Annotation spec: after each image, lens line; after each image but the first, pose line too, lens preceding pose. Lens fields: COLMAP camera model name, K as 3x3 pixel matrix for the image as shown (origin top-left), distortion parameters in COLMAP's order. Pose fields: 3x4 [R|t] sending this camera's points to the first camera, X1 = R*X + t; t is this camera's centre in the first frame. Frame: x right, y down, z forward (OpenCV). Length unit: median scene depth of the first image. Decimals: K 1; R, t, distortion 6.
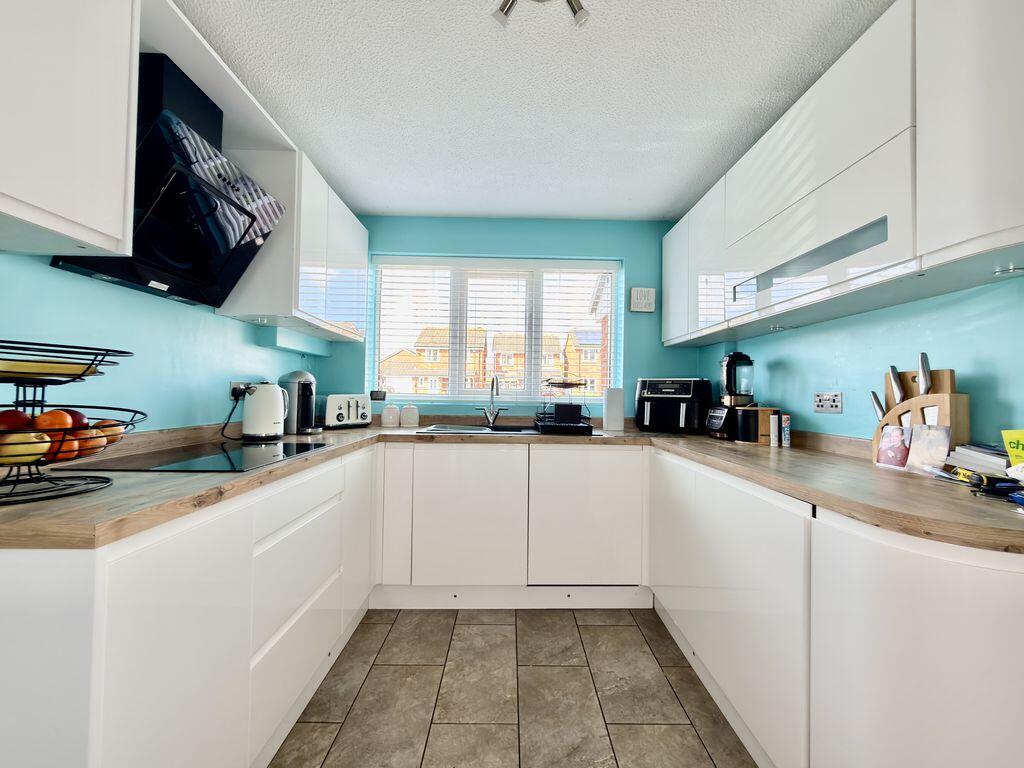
lens RADIAL K [[407.0, 0, 512.0], [0, 407.0, 384.0], [0, 0, 1]] dist [-0.000761, 0.000085]
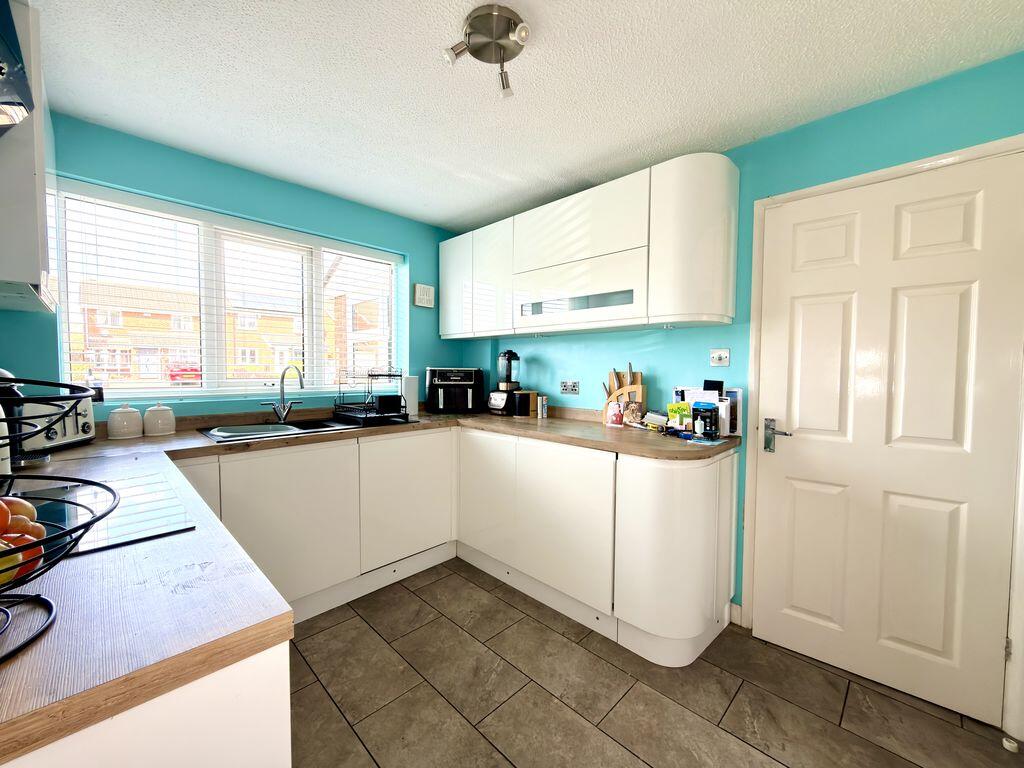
lens RADIAL K [[407.0, 0, 512.0], [0, 407.0, 384.0], [0, 0, 1]] dist [-0.000761, 0.000085]
pose [[0.711449, -0.037320, 0.701746, -0.430776], [-0.012106, 0.997790, 0.065338, -0.060482], [-0.702633, -0.054980, 0.709425, 0.038521]]
